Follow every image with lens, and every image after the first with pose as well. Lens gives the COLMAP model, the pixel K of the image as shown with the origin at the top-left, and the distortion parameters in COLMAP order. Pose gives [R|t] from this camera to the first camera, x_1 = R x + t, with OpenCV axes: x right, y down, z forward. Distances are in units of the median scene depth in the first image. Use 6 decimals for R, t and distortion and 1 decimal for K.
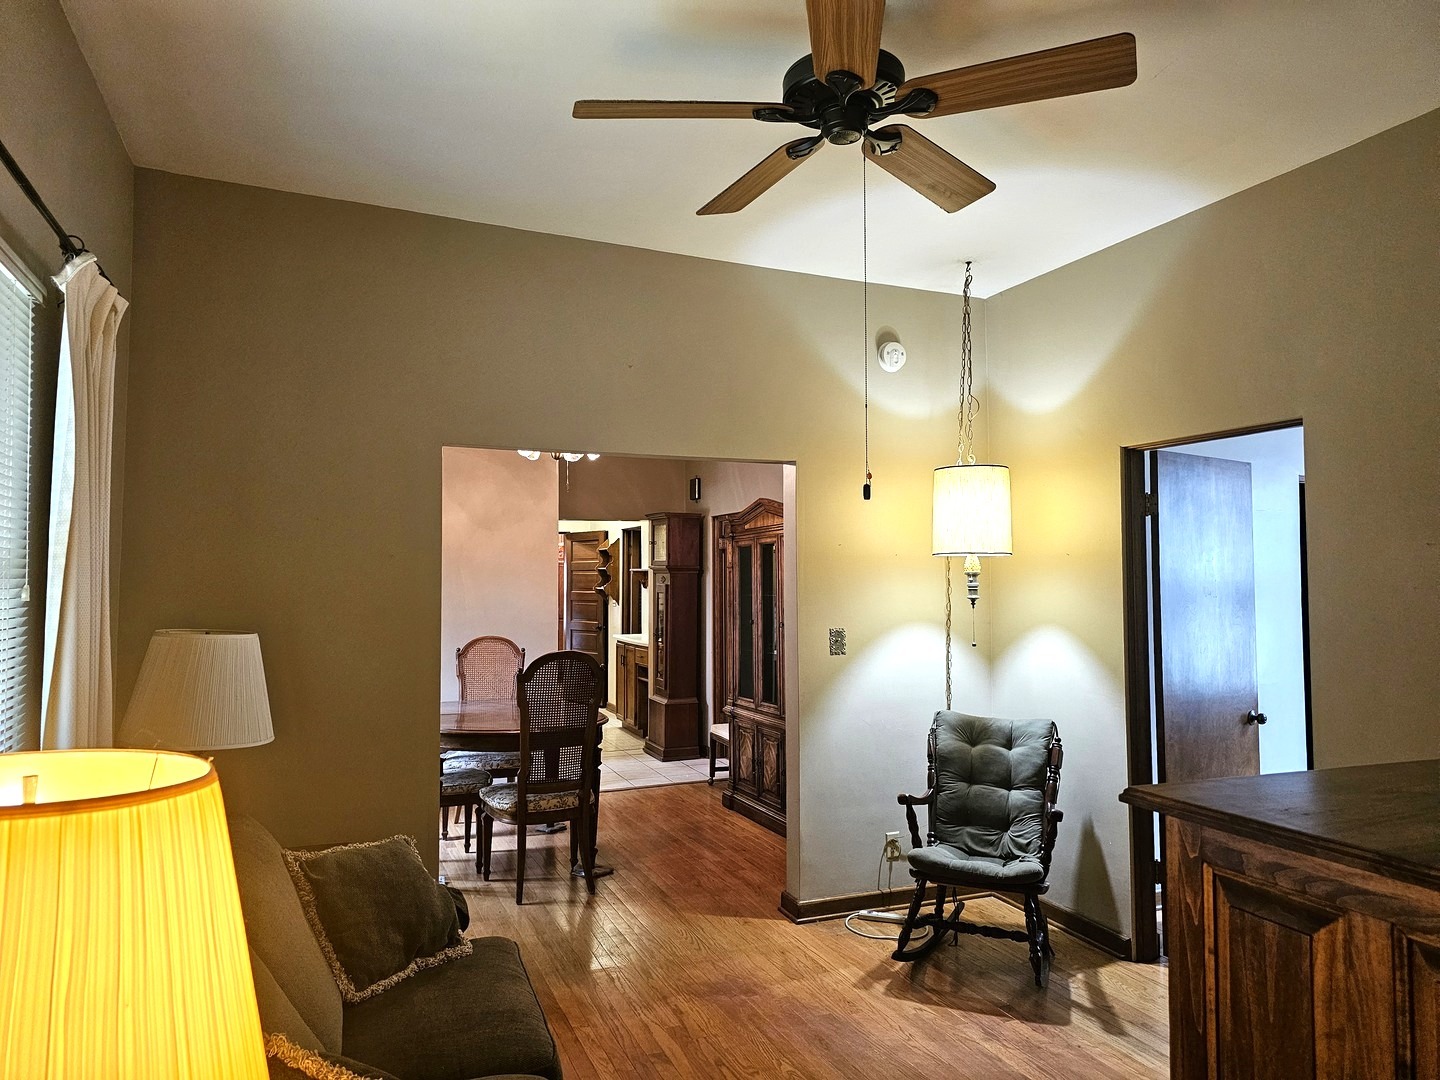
lens RADIAL K [[978.0, 0, 723.8], [0, 978.0, 530.8], [0, 0, 1]] dist [0.092792, -0.093394]
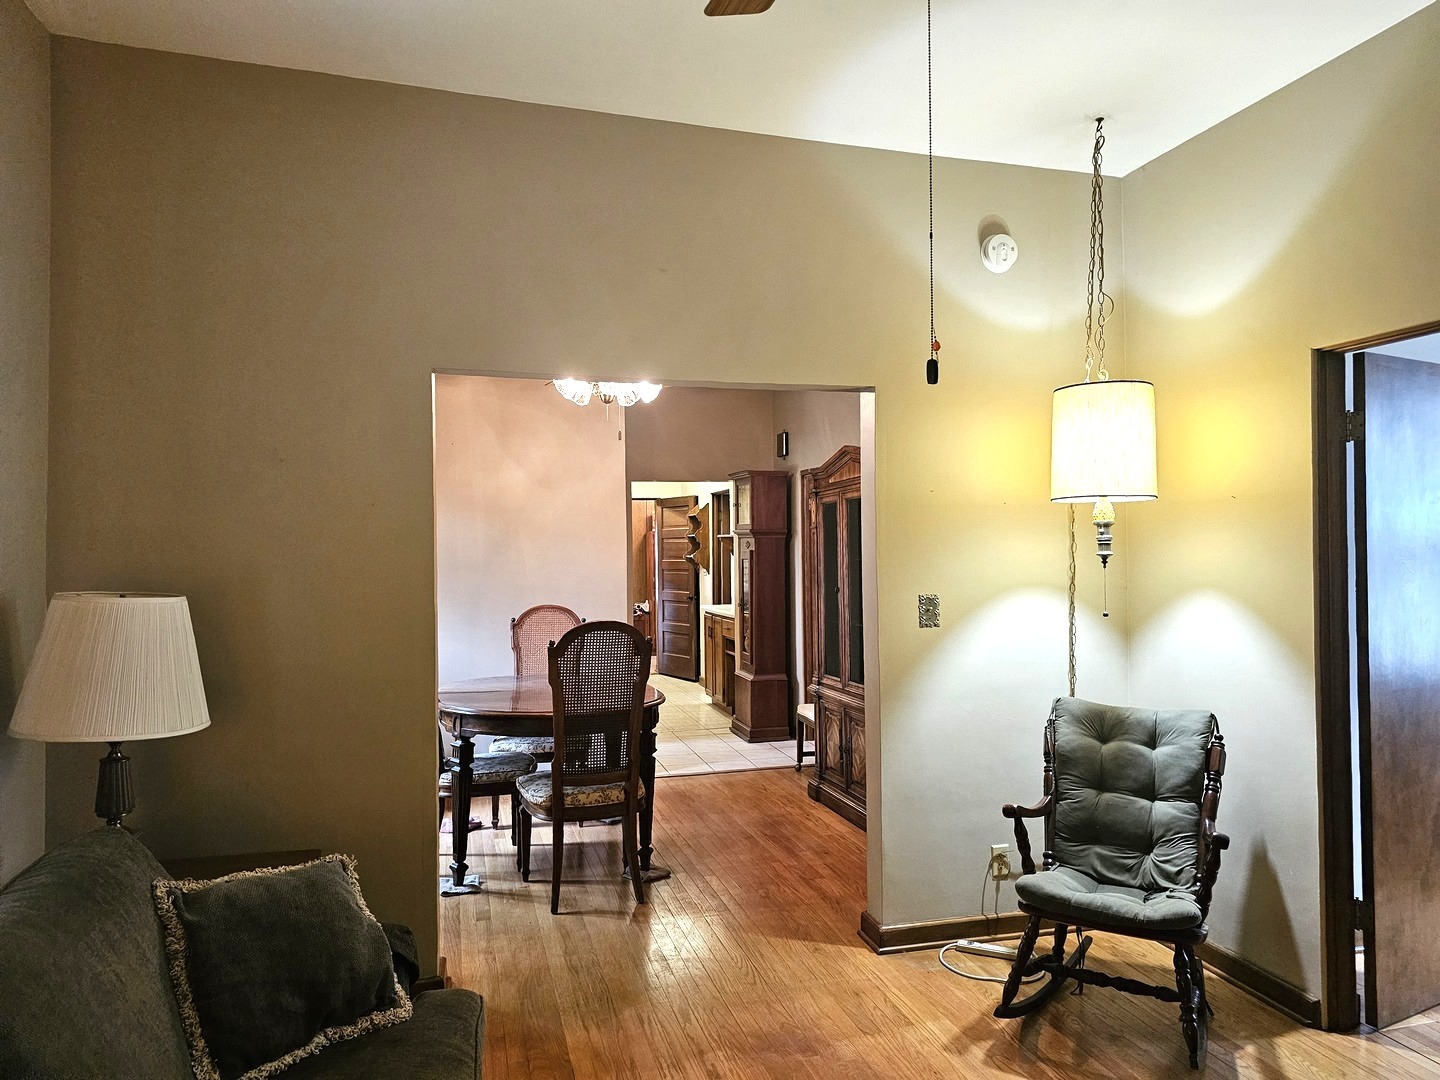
lens RADIAL K [[975.3, 0, 721.1], [0, 975.3, 539.5], [0, 0, 1]] dist [0.069735, -0.061192]
pose [[0.992392, -0.008046, -0.122853, 0.045086], [0.012433, 0.999310, 0.034987, 0.023598], [0.122487, -0.036248, 0.991808, 0.178884]]
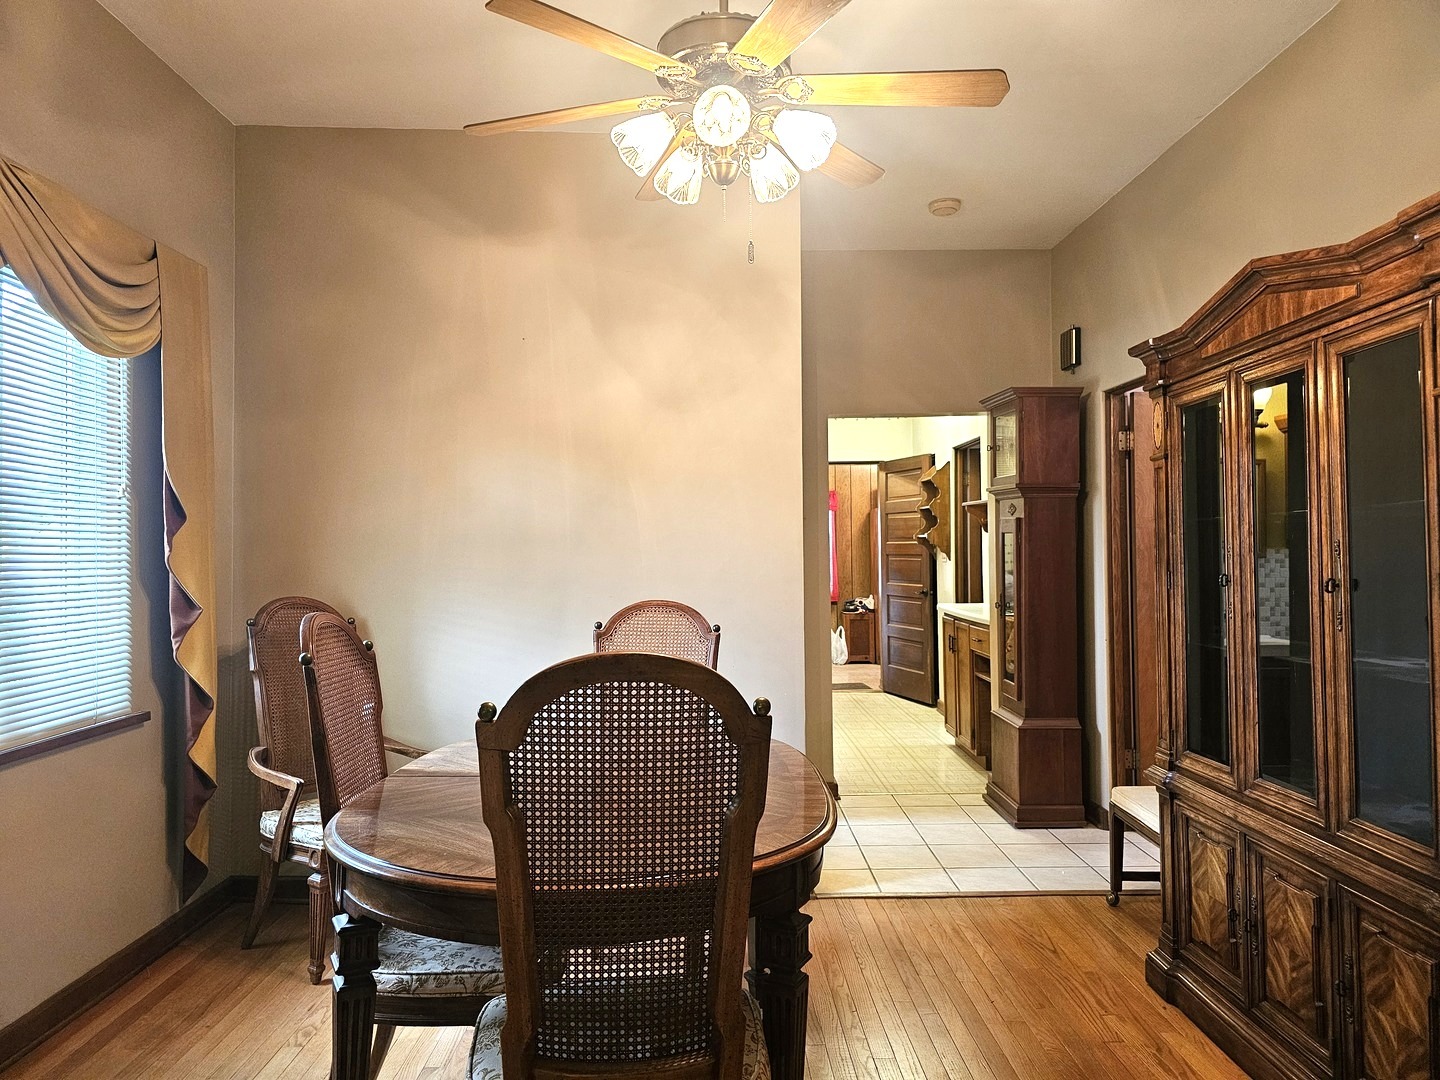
lens RADIAL K [[978.0, 0, 723.8], [0, 978.0, 530.8], [0, 0, 1]] dist [0.092792, -0.093394]
pose [[0.933686, -0.009495, -0.357966, -0.024274], [0.021123, 0.999368, 0.028589, 0.077243], [0.357468, -0.034254, 0.933297, 0.735038]]
